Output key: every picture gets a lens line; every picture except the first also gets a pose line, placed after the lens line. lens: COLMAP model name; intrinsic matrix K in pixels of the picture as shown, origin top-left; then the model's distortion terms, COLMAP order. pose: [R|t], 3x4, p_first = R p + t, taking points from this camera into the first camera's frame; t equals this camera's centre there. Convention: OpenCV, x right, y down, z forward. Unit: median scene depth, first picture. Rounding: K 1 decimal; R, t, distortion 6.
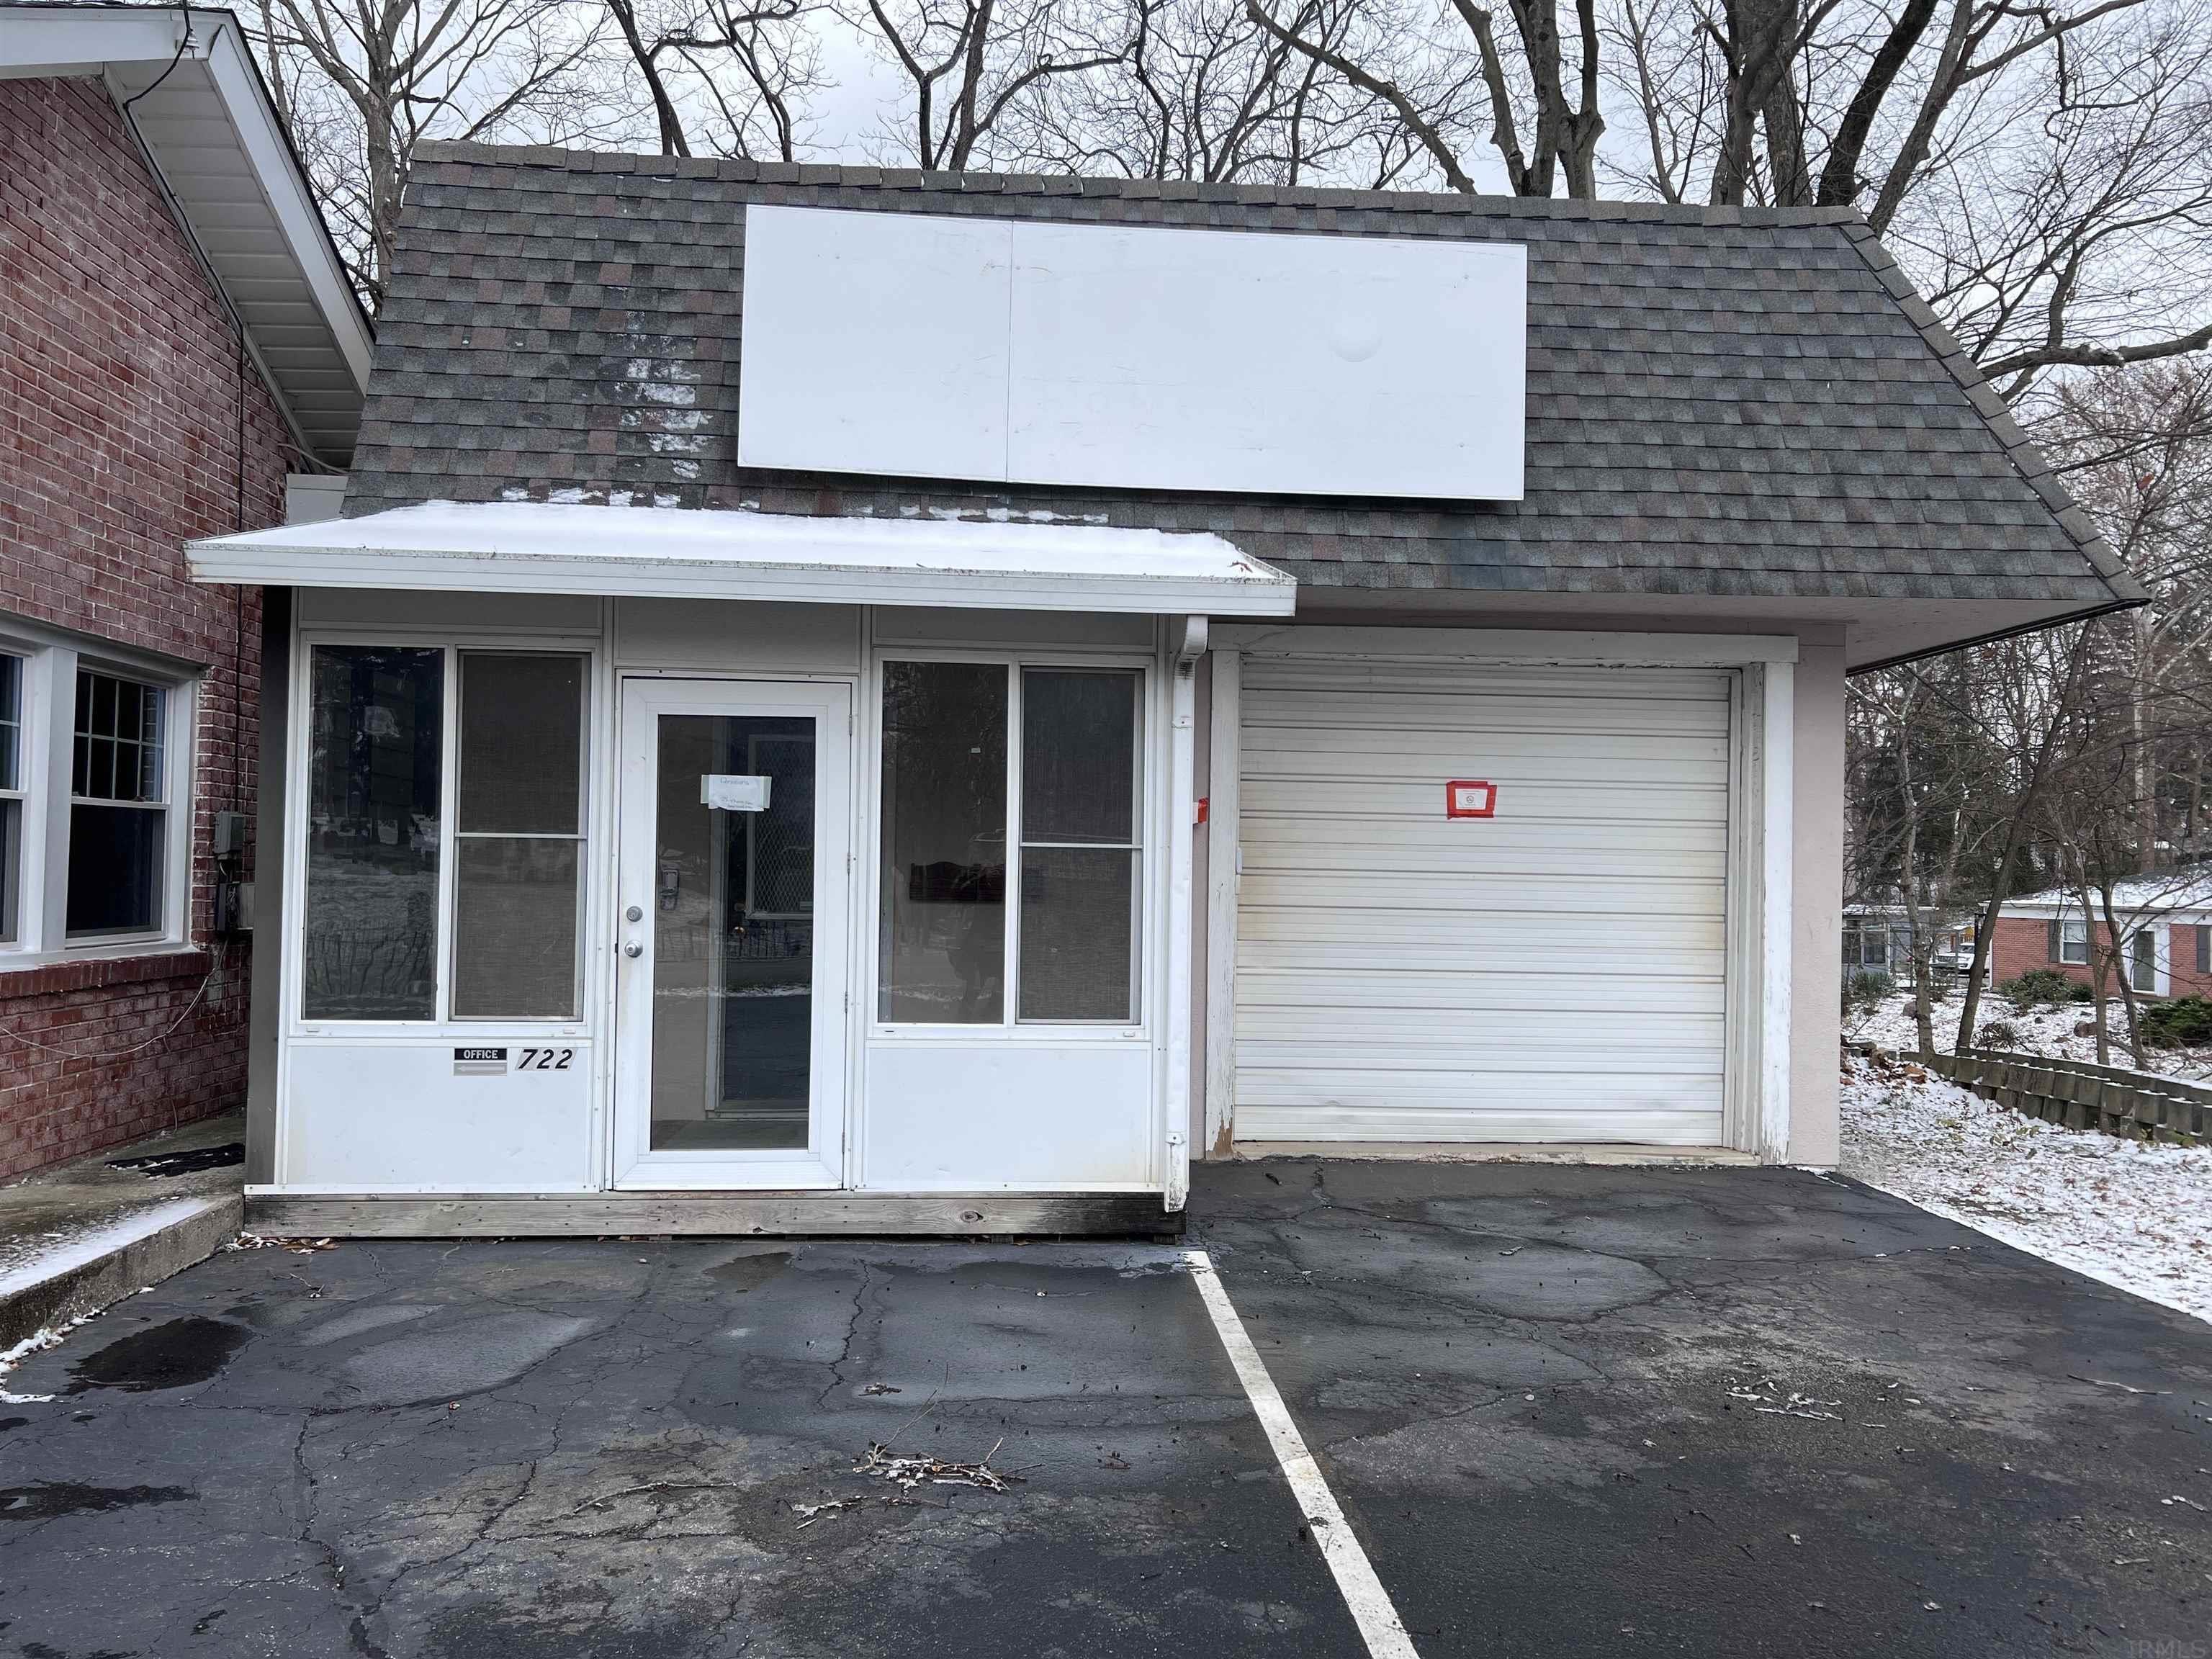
lens RADIAL K [[1664.2, 0, 1111.1], [0, 1664.2, 834.9], [0, 0, 1]] dist [0.060186, -0.060529]
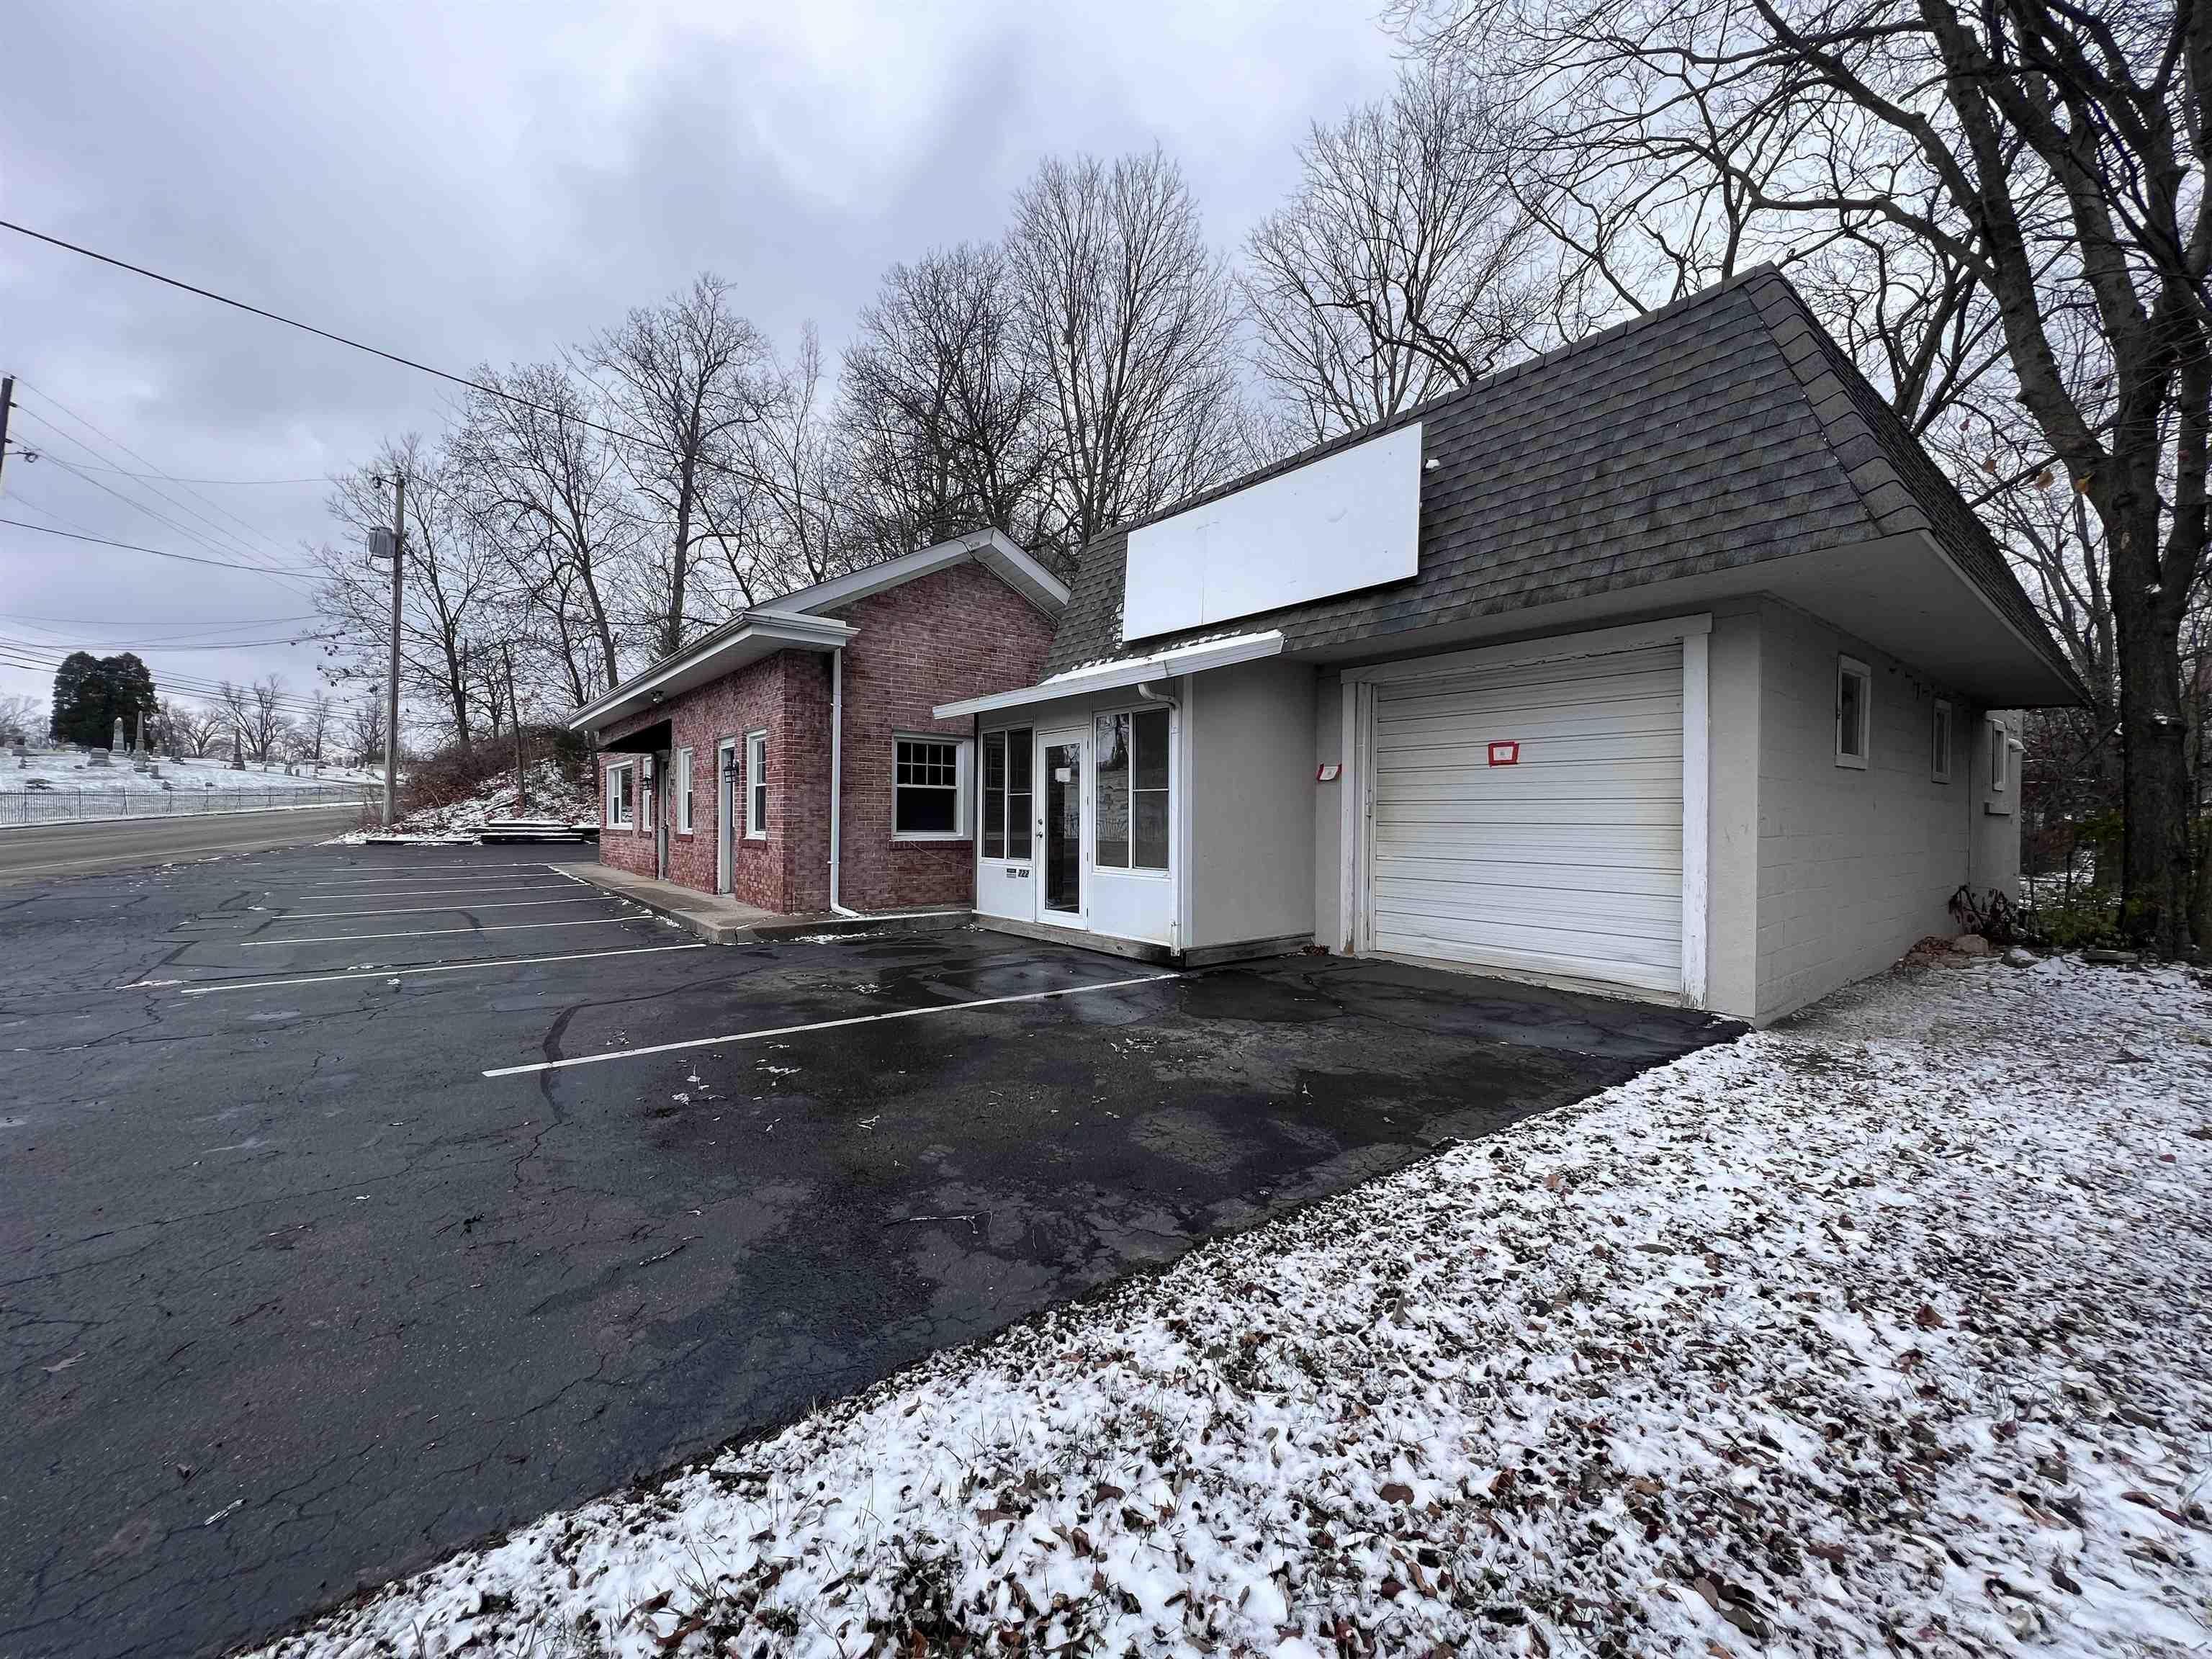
lens RADIAL K [[882.2, 0, 1097.6], [0, 882.2, 820.6], [0, 0, 1]] dist [0.001208, -0.000319]
pose [[0.555765, -0.011585, -0.831259, 0.799281], [0.020539, 0.999789, -0.000202, 0.039741], [0.831086, -0.016961, 0.555885, 0.236362]]
